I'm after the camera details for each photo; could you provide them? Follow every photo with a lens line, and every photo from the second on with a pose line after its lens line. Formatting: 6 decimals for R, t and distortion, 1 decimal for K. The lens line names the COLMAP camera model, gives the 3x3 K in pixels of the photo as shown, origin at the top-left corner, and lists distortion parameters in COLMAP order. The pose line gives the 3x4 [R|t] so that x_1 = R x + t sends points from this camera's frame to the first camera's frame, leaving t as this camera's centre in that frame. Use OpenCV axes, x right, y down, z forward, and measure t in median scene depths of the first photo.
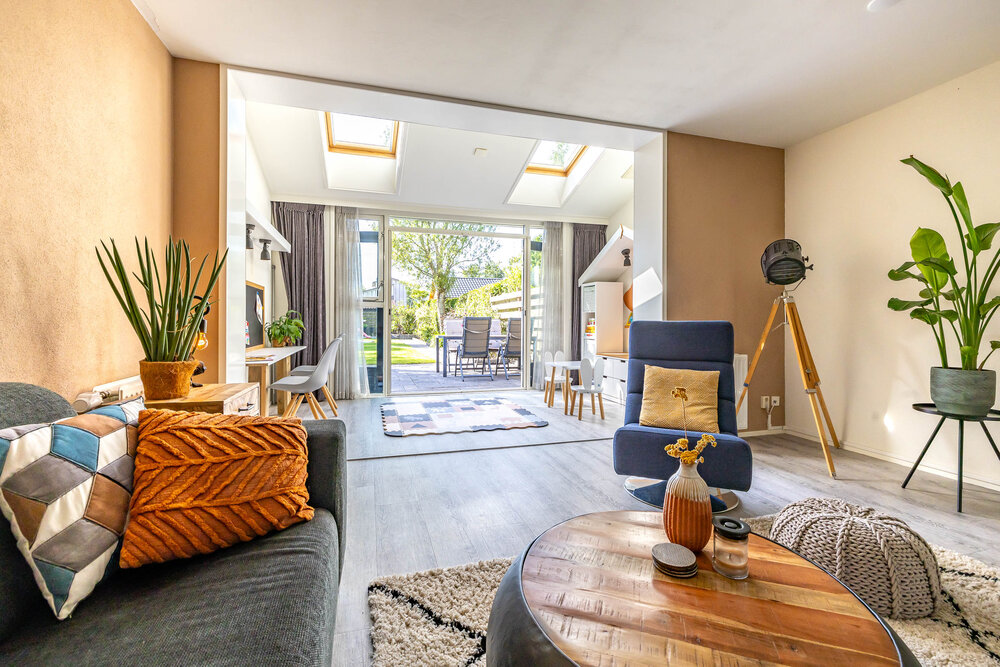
lens RADIAL K [[430.1, 0, 496.7], [0, 430.1, 319.4], [0, 0, 1]] dist [-0.000086, 0.000108]
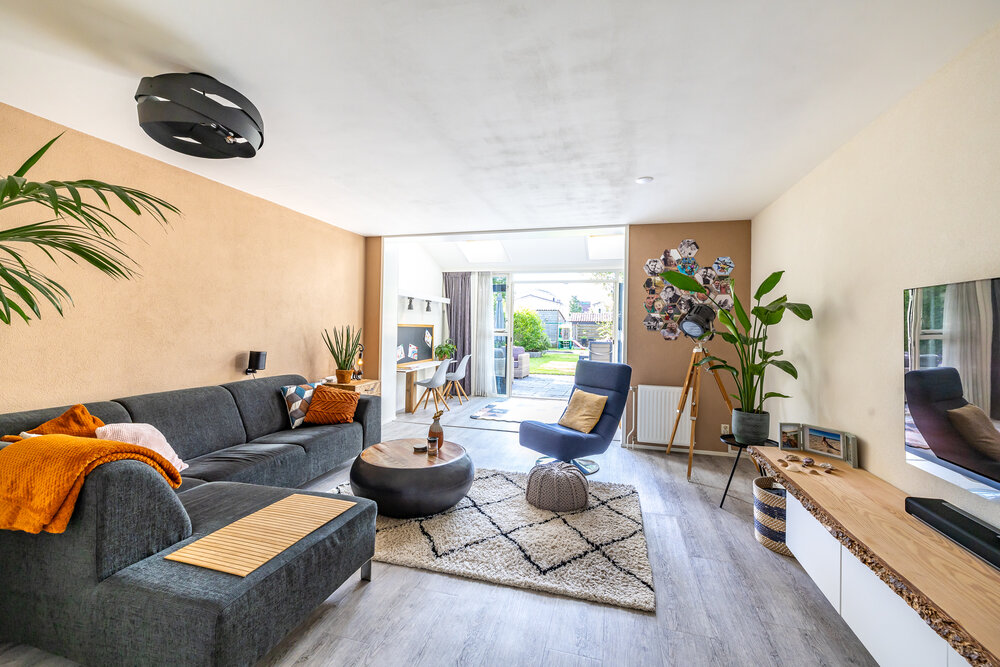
lens RADIAL K [[423.5, 0, 499.4], [0, 423.5, 323.8], [0, 0, 1]] dist [-0.000154, 0.000253]
pose [[0.849737, 0.009328, -0.527124, 1.078460], [-0.014785, 0.999872, -0.006140, -0.139253], [0.526999, 0.013011, 0.849766, -0.562666]]
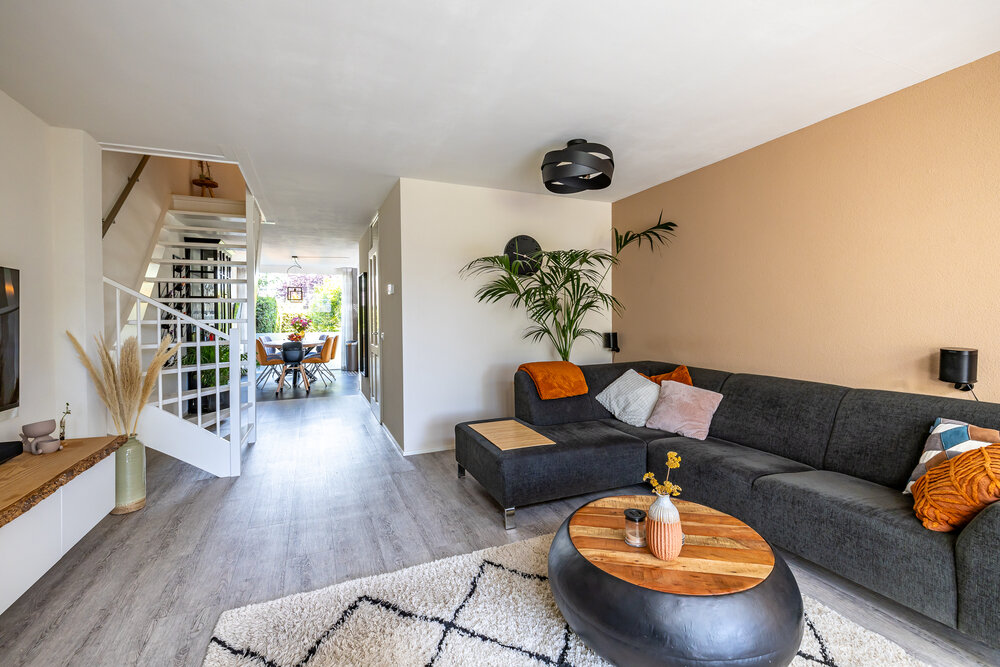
lens RADIAL K [[417.9, 0, 482.8], [0, 417.9, 322.6], [0, 0, 1]] dist [0.000282, 0.000204]
pose [[-0.994344, 0.008066, -0.105904, 0.530791], [0.007410, 0.999951, 0.006586, -0.098838], [0.105951, 0.005764, -0.994355, 1.060840]]
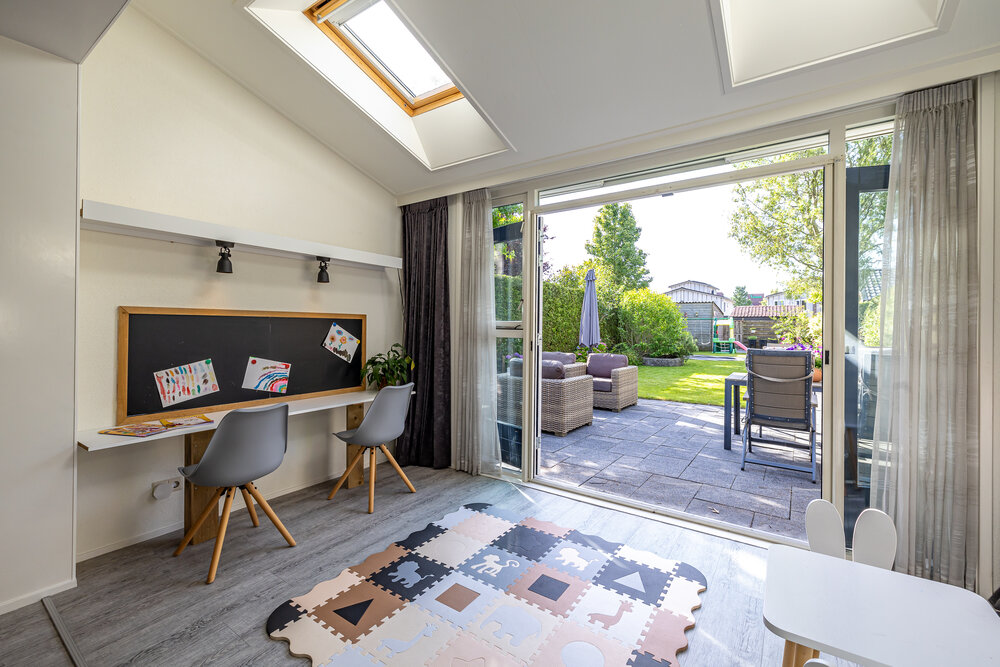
lens RADIAL K [[423.5, 0, 499.4], [0, 423.5, 323.8], [0, 0, 1]] dist [-0.000154, 0.000253]
pose [[0.620373, 0.002631, -0.784303, 0.446875], [-0.006026, 0.999981, -0.001411, -0.109107], [0.784284, 0.005601, 0.620377, 1.322919]]
